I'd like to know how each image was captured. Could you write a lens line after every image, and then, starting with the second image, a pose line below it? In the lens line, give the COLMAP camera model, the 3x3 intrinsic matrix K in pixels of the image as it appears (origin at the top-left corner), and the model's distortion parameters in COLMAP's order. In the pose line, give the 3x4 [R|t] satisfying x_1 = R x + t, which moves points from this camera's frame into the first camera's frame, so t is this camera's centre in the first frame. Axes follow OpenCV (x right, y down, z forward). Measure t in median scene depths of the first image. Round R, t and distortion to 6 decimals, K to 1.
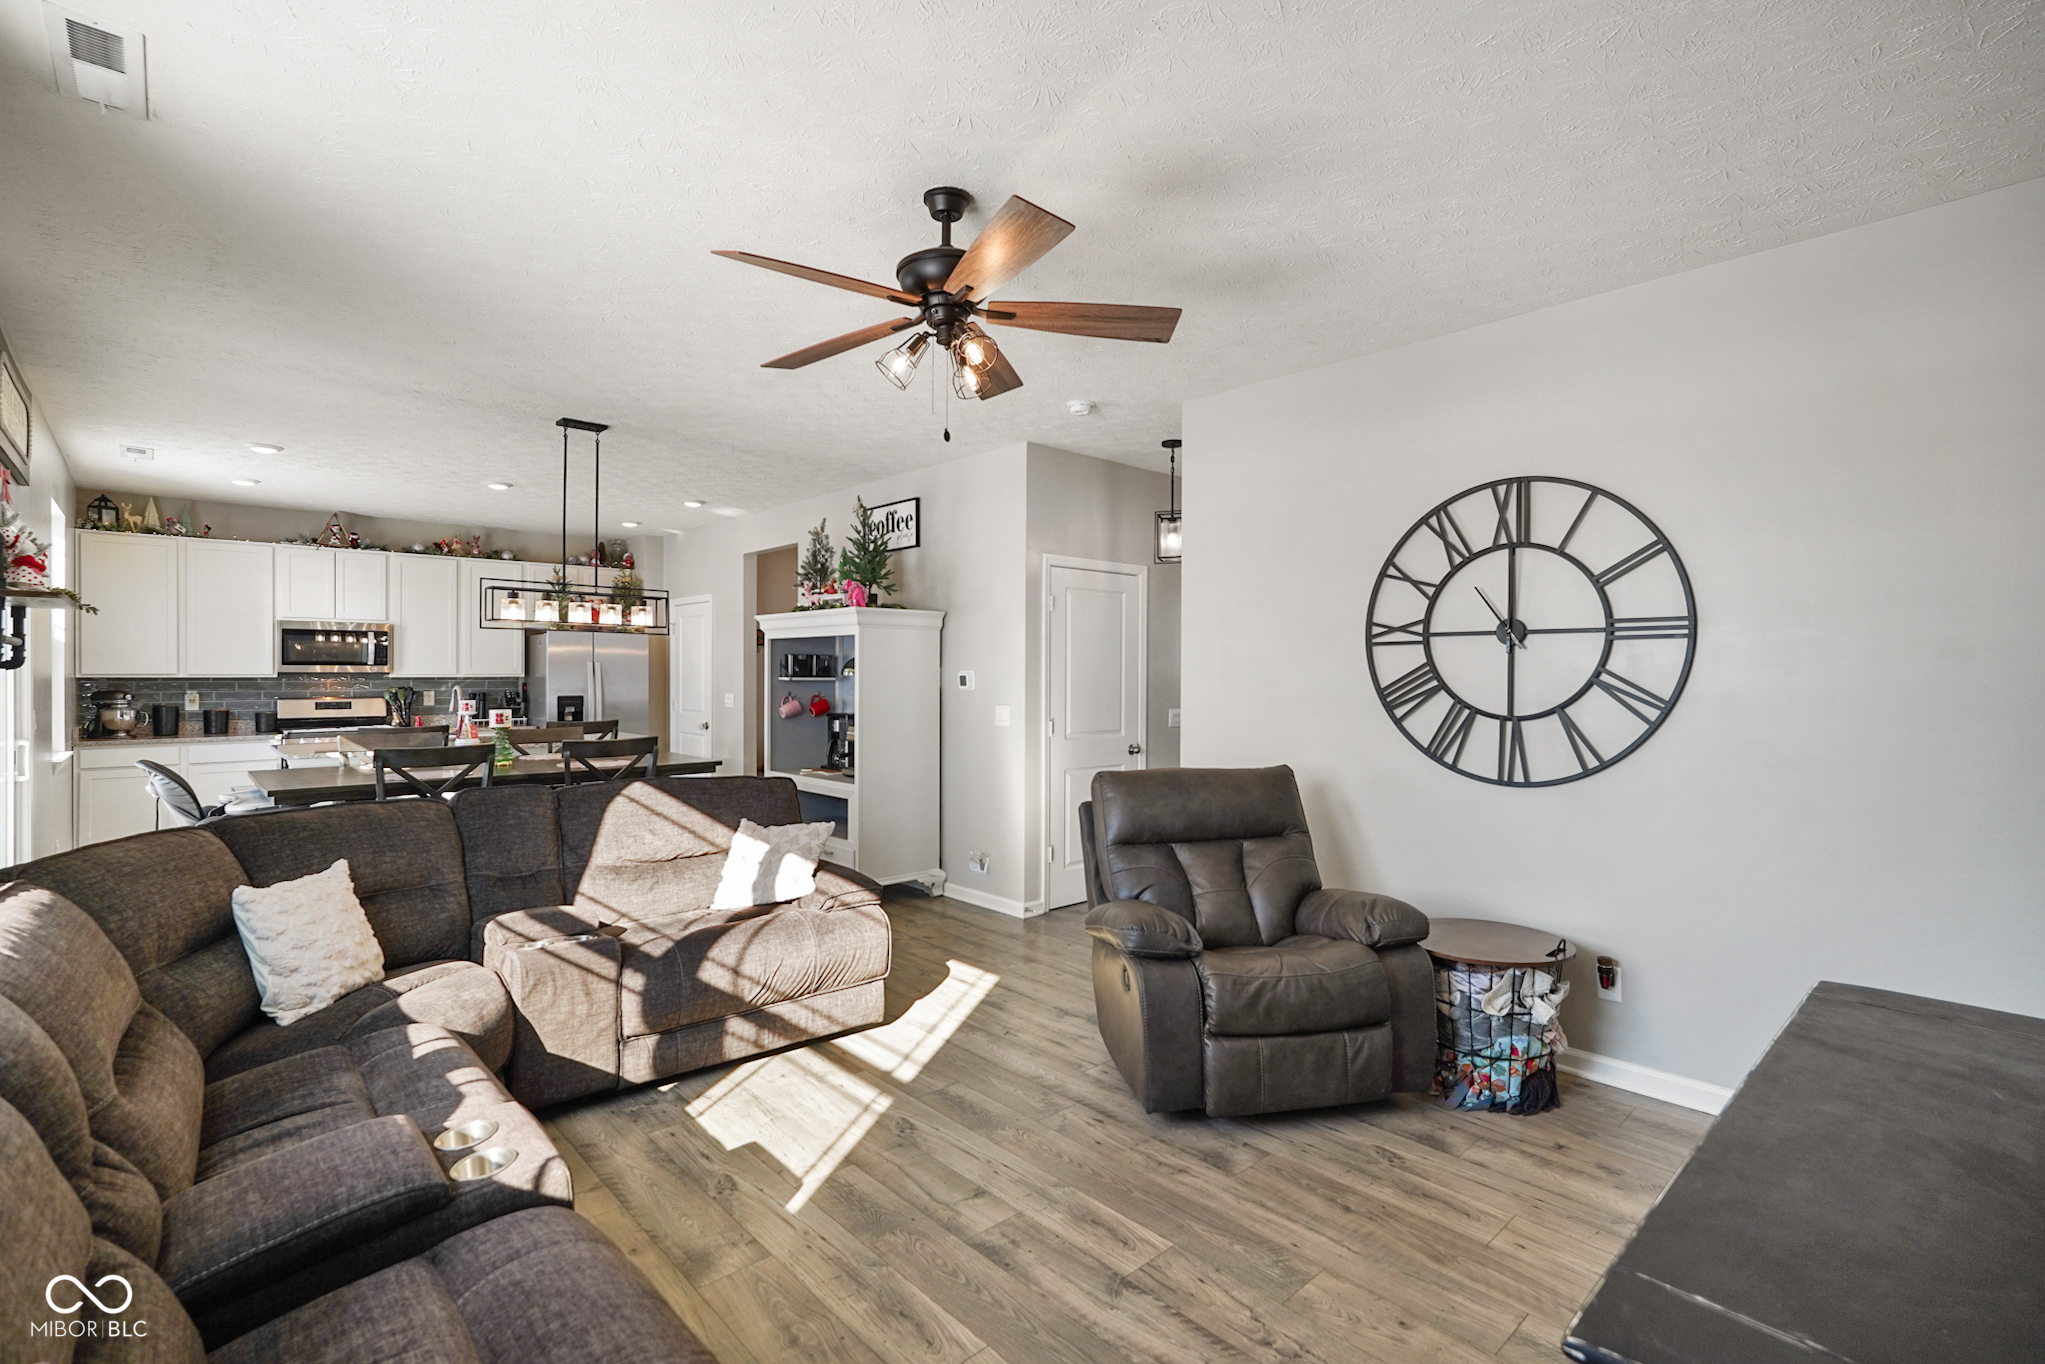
lens RADIAL K [[939.6, 0, 1014.0], [0, 939.6, 679.8], [0, 0, 1]] dist [-0.000910, 0.003356]
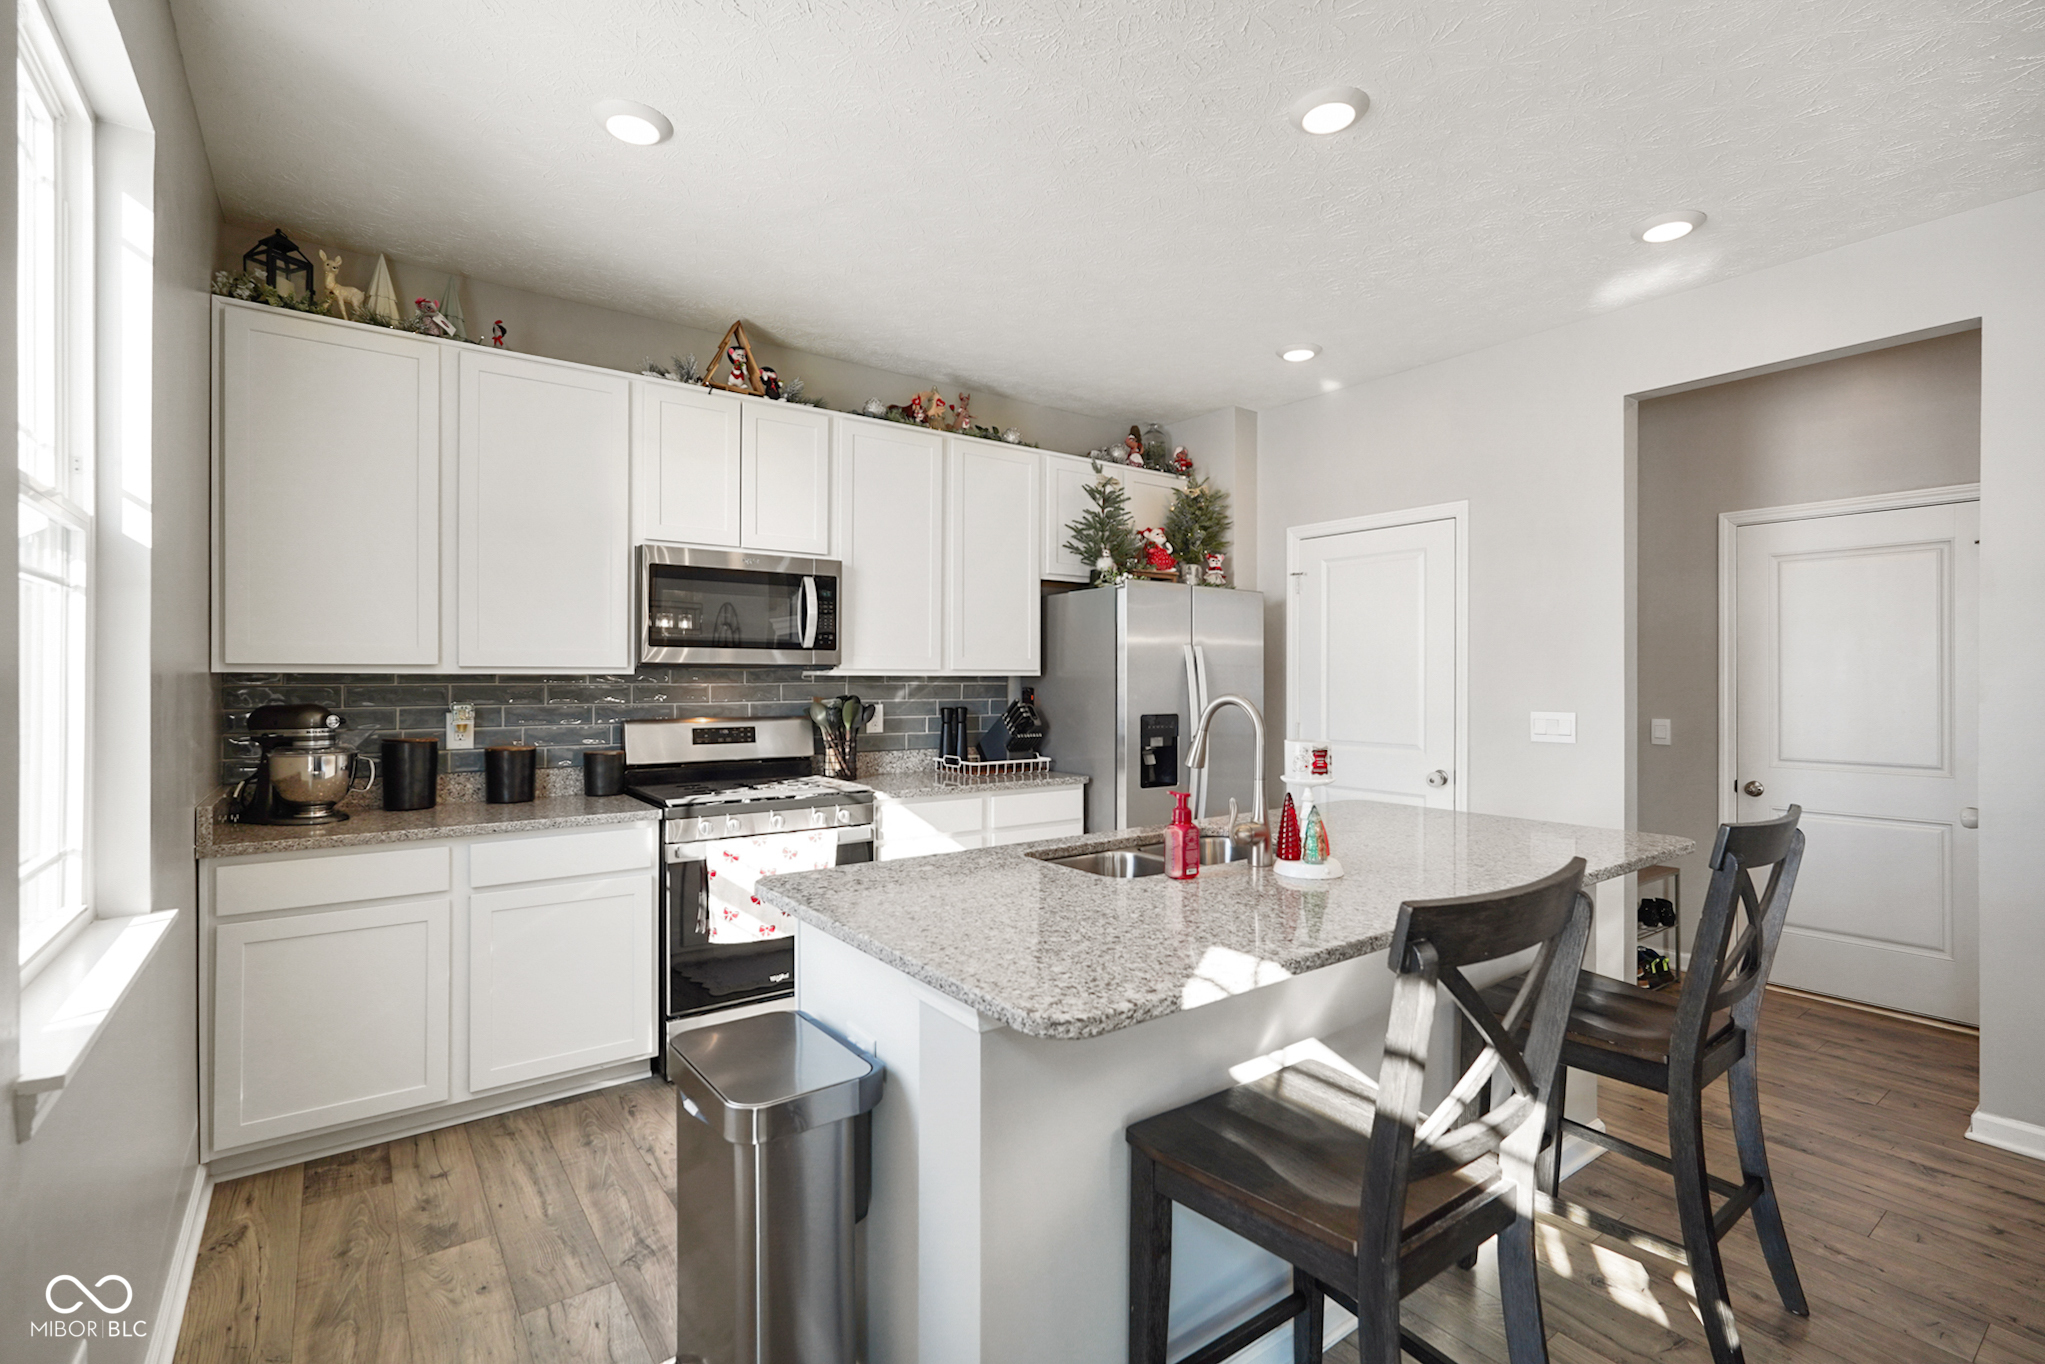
lens RADIAL K [[939.6, 0, 1030.9], [0, 939.6, 680.0], [0, 0, 1]] dist [-0.000910, 0.003356]
pose [[0.994902, 0.000518, -0.100846, -0.557263], [-0.001161, 0.999979, -0.006314, 0.002671], [0.100841, 0.006399, 0.994882, 0.582063]]
